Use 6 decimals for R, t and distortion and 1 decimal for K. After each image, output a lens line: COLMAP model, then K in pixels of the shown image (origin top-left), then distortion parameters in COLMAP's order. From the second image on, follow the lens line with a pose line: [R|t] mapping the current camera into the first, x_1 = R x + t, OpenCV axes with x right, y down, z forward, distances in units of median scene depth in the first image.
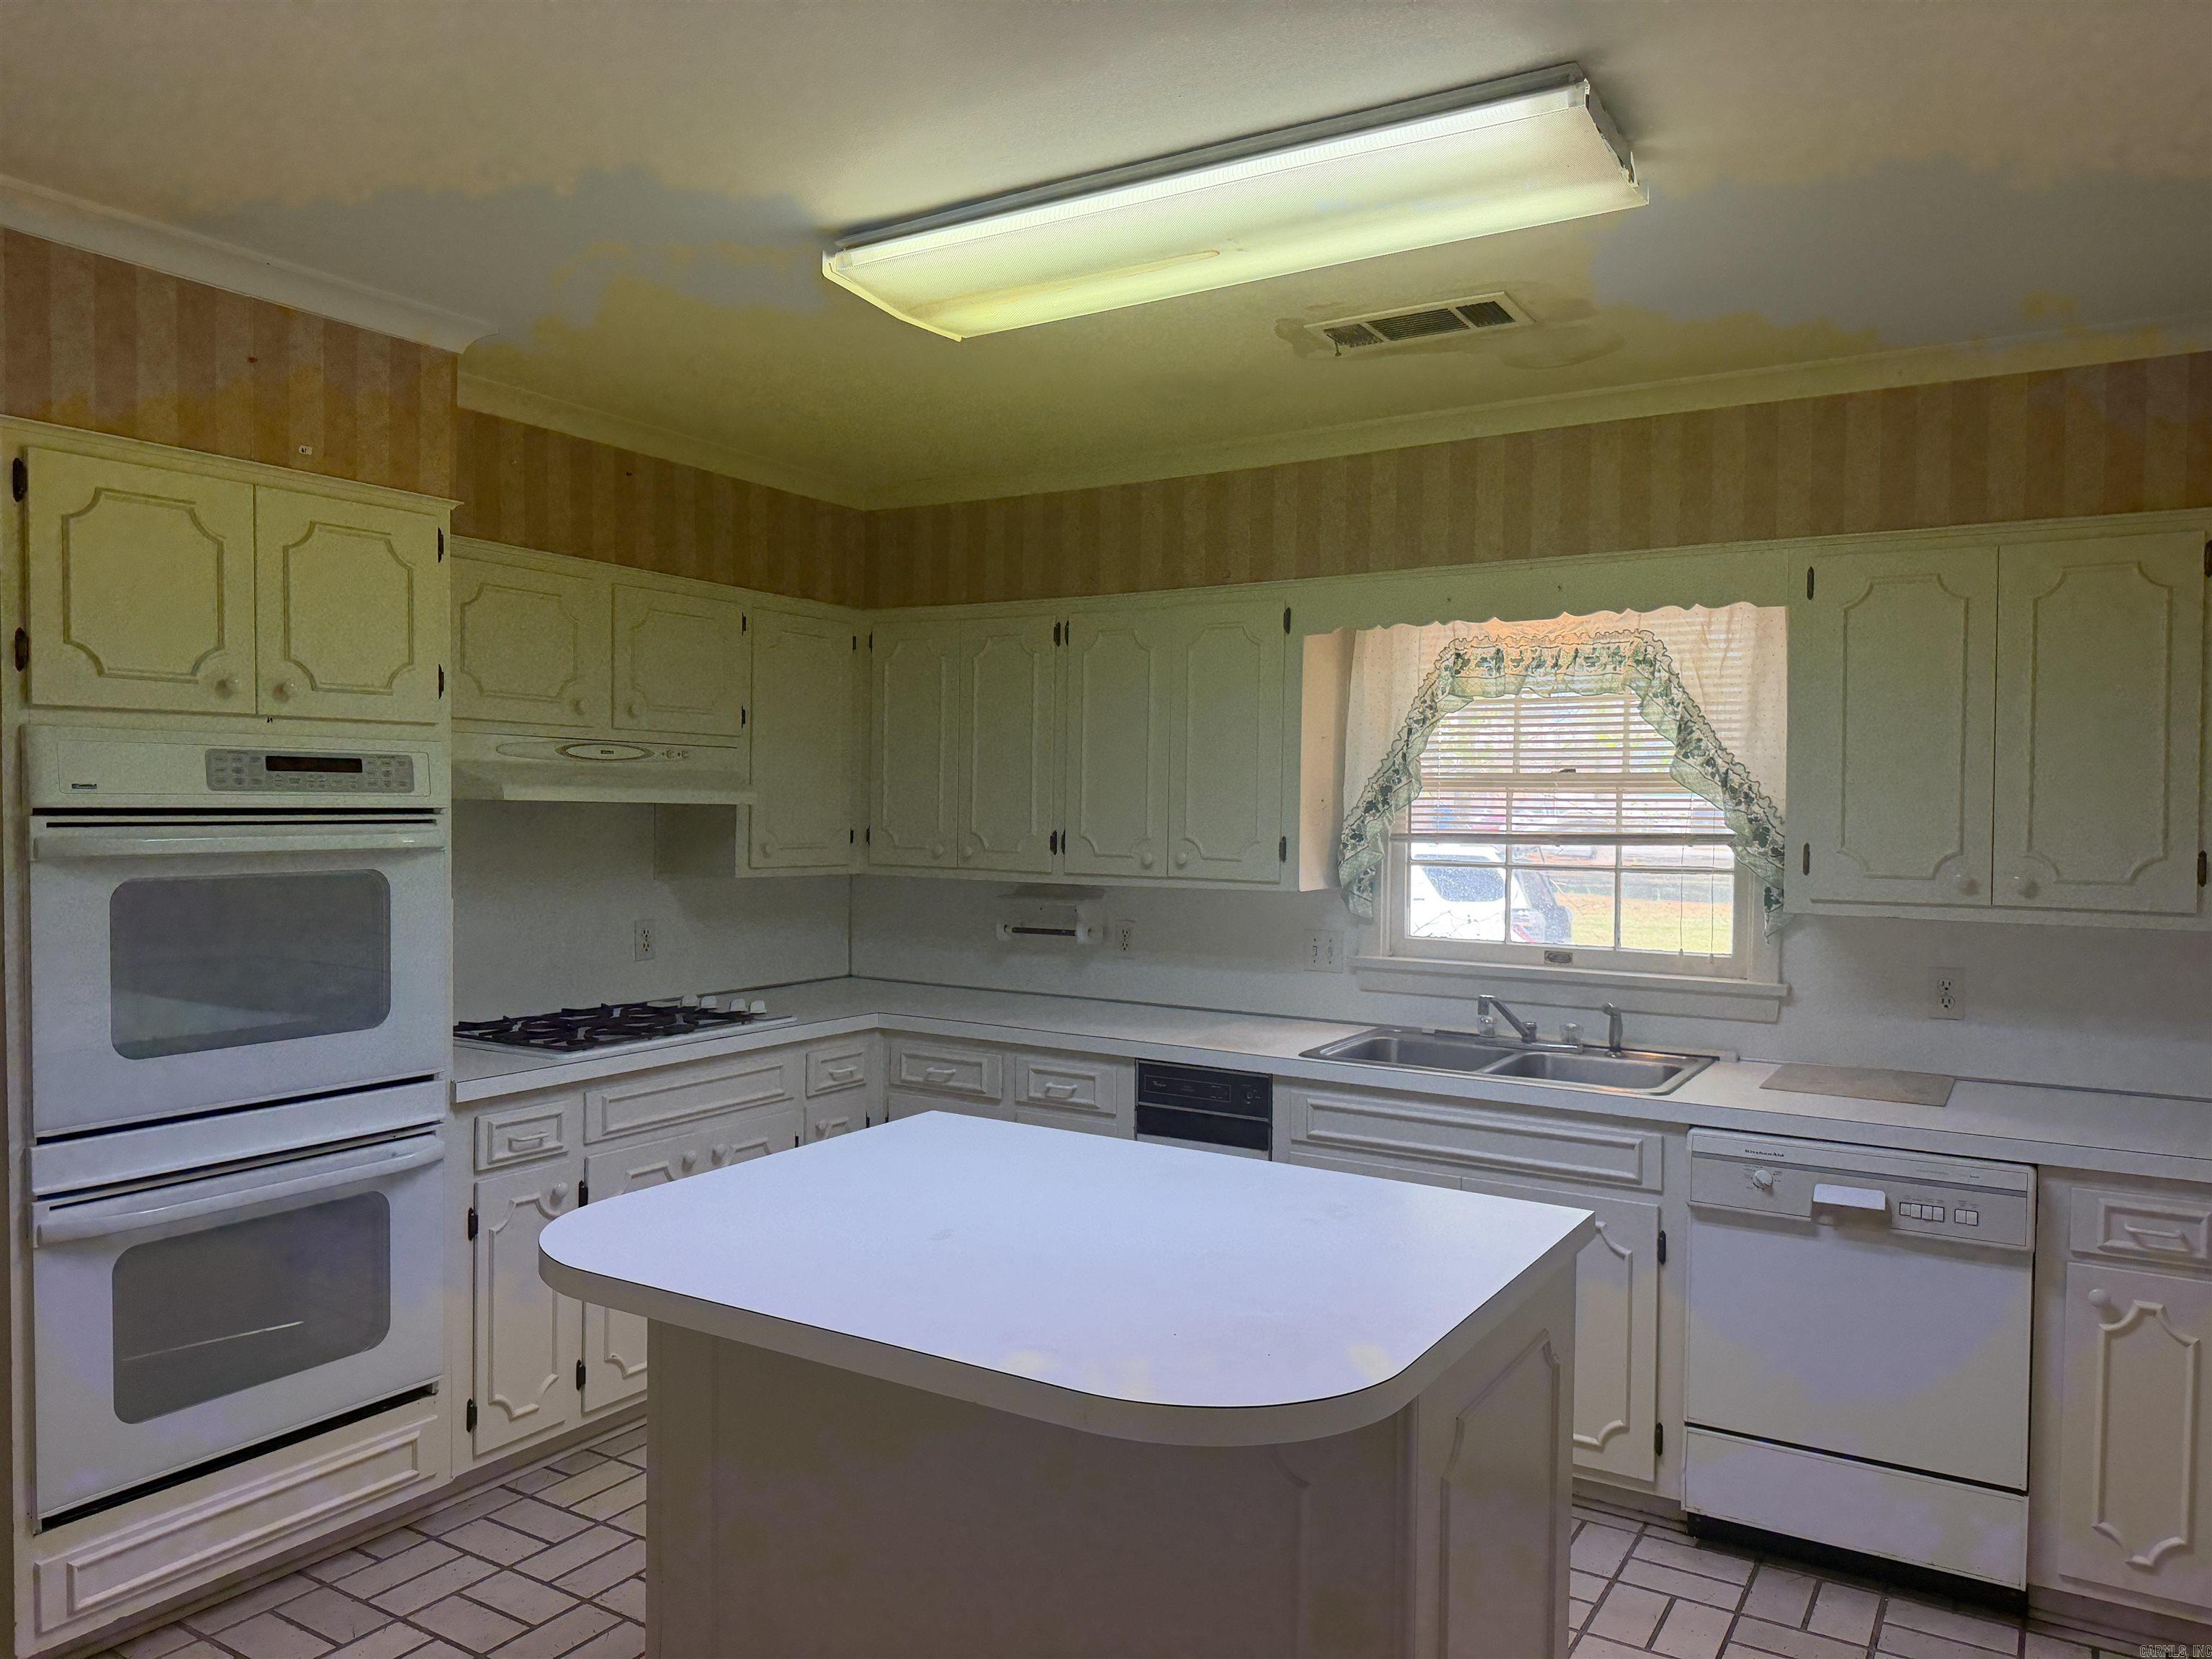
lens RADIAL K [[1540.5, 0, 1113.0], [0, 1540.5, 796.7], [0, 0, 1]] dist [0.061776, -0.070721]
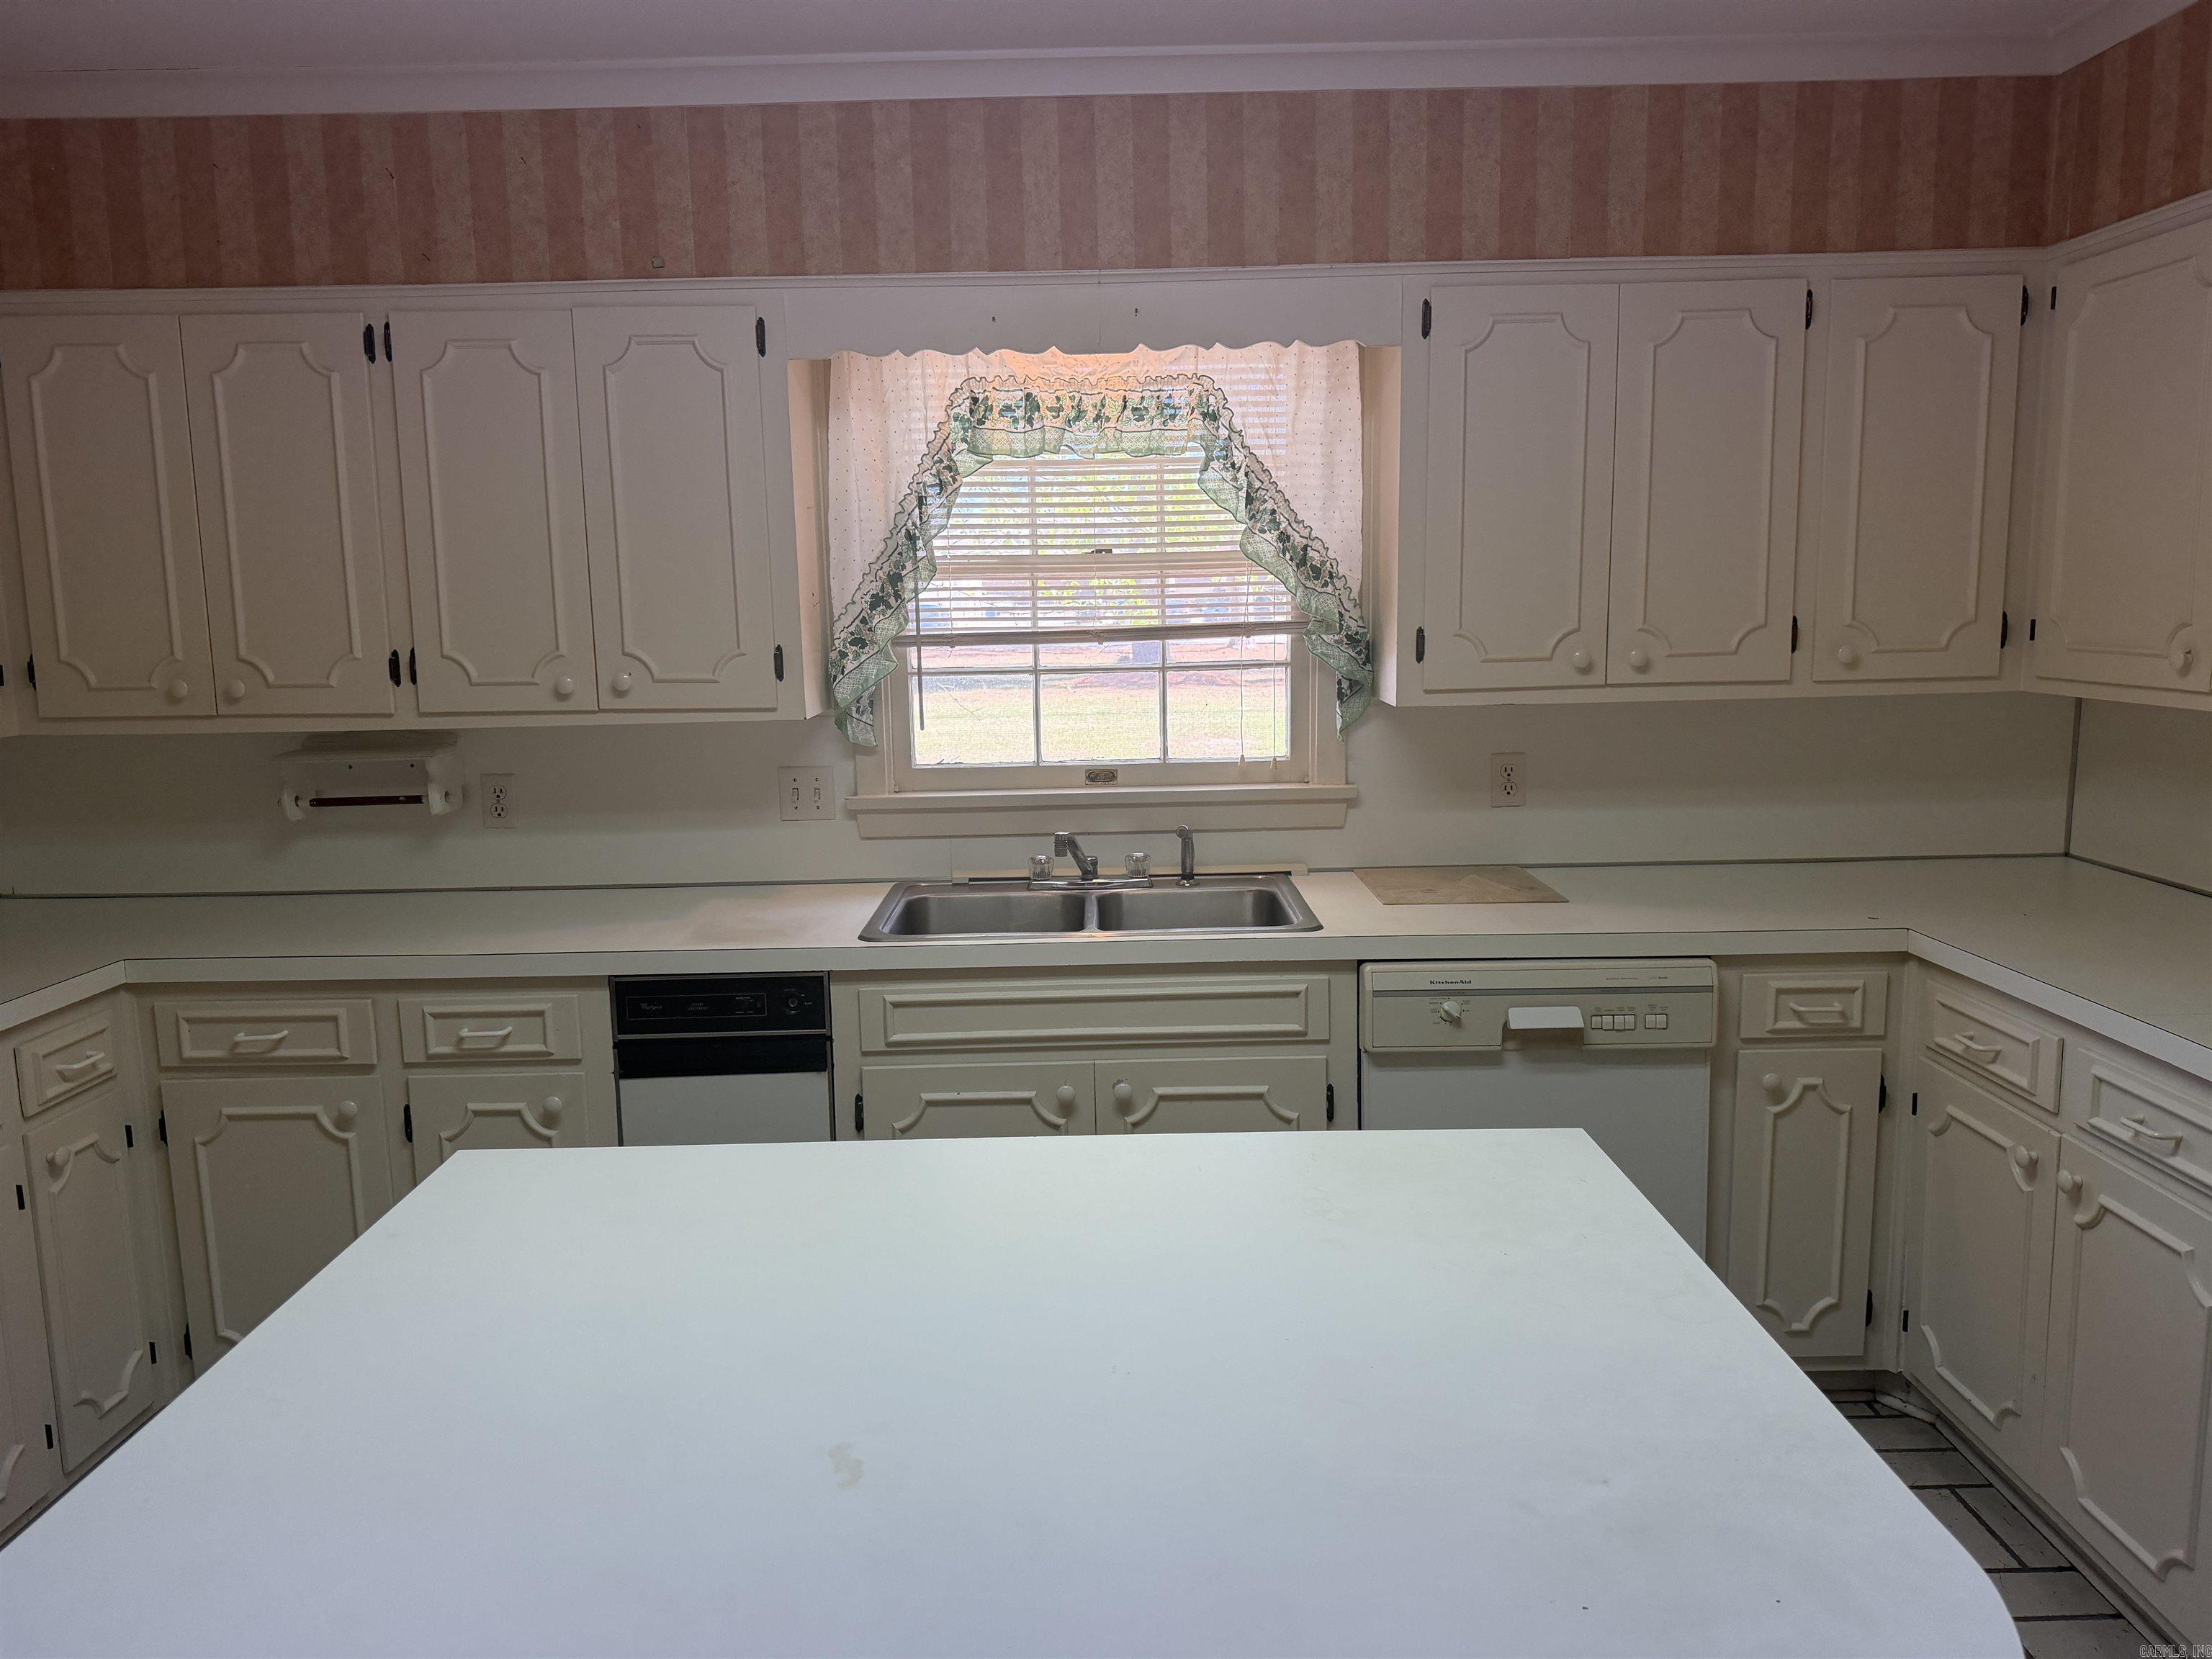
lens RADIAL K [[1527.5, 0, 1105.1], [0, 1527.5, 804.7], [0, 0, 1]] dist [0.113753, -0.174003]
pose [[0.847930, -0.096099, 0.521325, -0.149540], [0.026294, 0.989845, 0.139698, 0.003069], [-0.529456, -0.104747, 0.841846, 0.304898]]
